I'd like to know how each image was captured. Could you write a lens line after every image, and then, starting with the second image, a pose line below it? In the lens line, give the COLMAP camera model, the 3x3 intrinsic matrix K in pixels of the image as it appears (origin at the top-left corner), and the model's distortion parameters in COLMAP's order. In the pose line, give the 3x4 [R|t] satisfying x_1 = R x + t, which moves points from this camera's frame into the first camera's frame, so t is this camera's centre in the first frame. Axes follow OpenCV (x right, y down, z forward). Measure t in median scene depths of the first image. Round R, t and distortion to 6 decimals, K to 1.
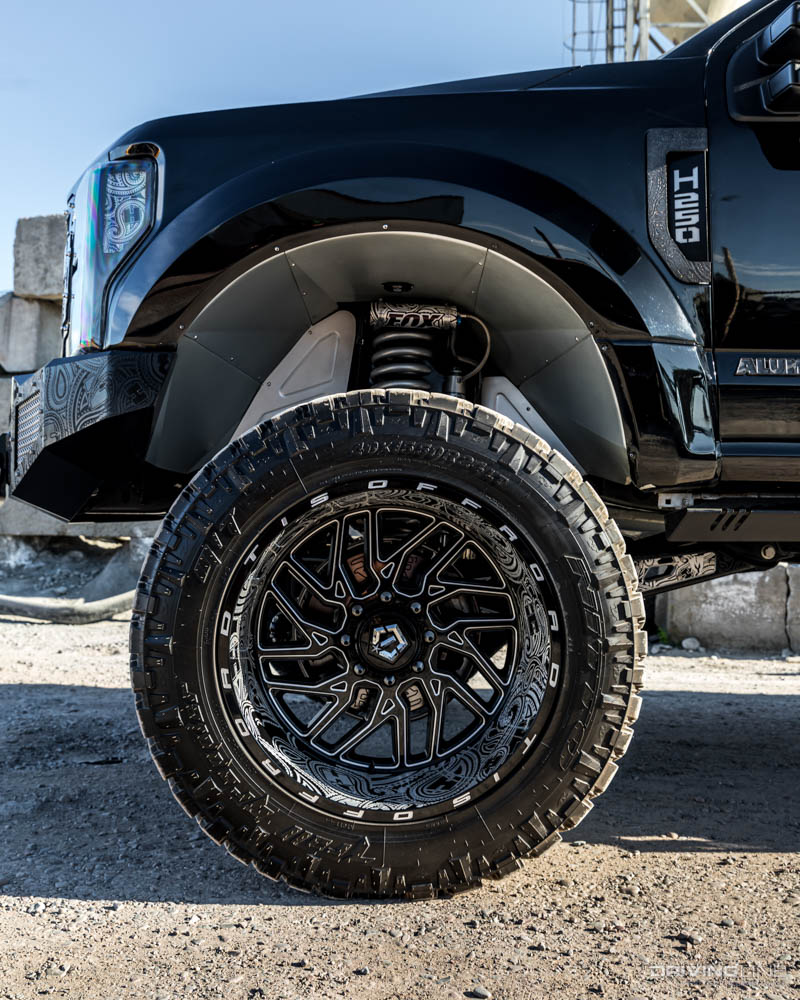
lens RADIAL K [[1071.1, 0, 400.0], [0, 1071.1, 500.0], [0, 0, 1]] dist [0.001071, 0.014639]
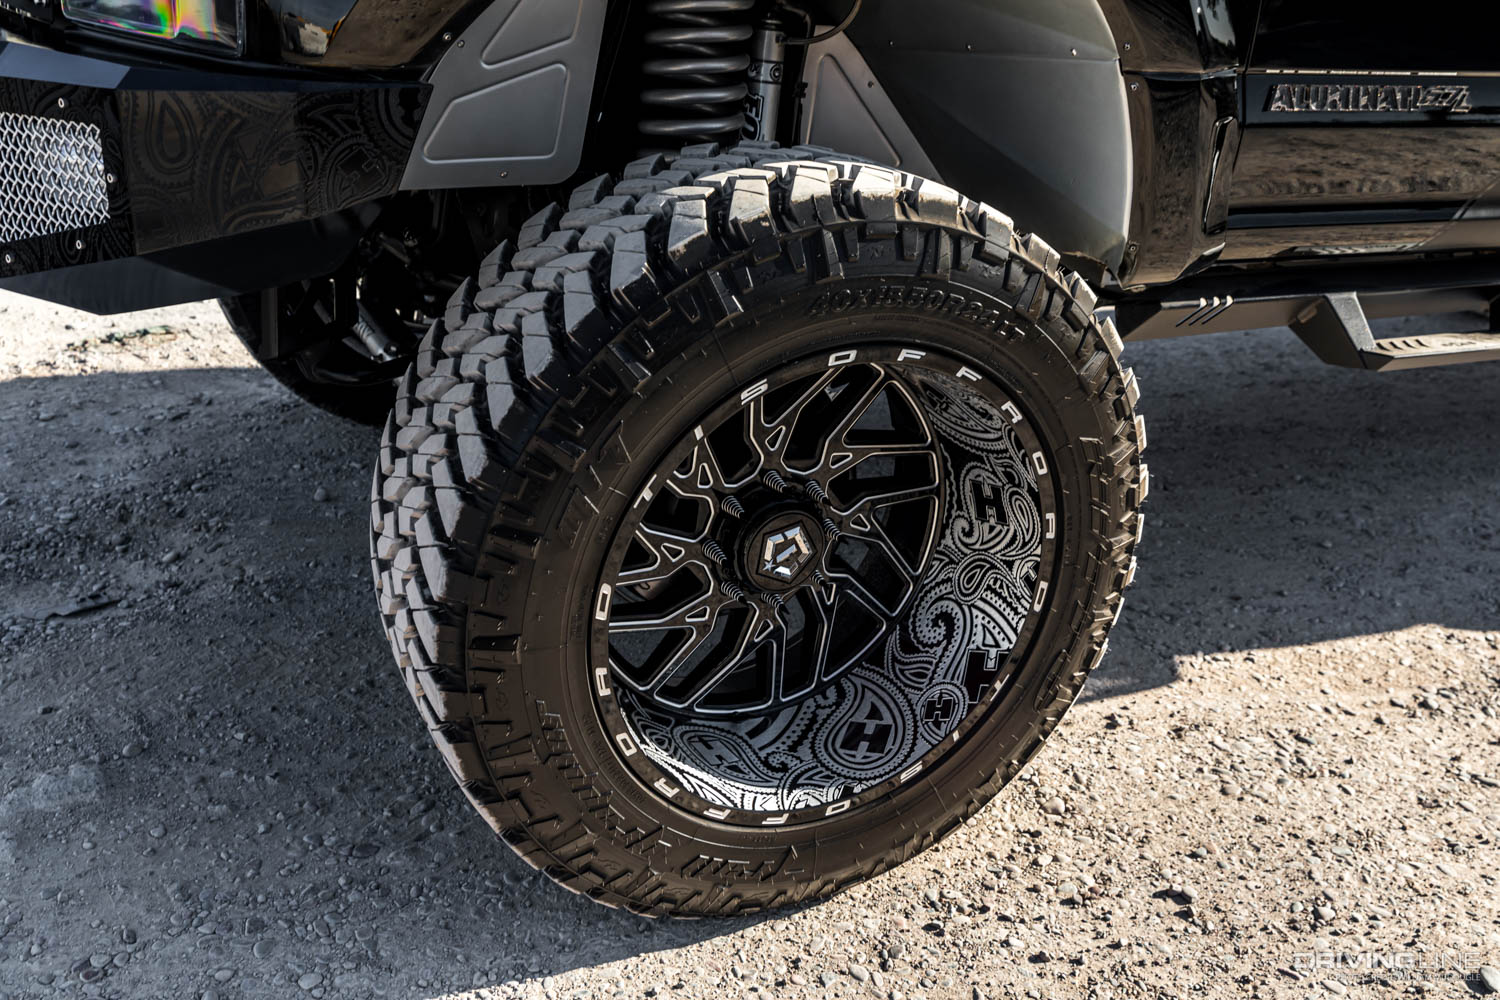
lens RADIAL K [[1464.9, 0, 750.0], [0, 1464.9, 500.0], [0, 0, 1]] dist [0.009105, 0.011595]
pose [[0.913853, -0.112754, 0.390075, -0.396642], [-0.061961, 0.910696, 0.408404, -0.273838], [-0.401289, -0.397391, 0.825256, 0.308503]]
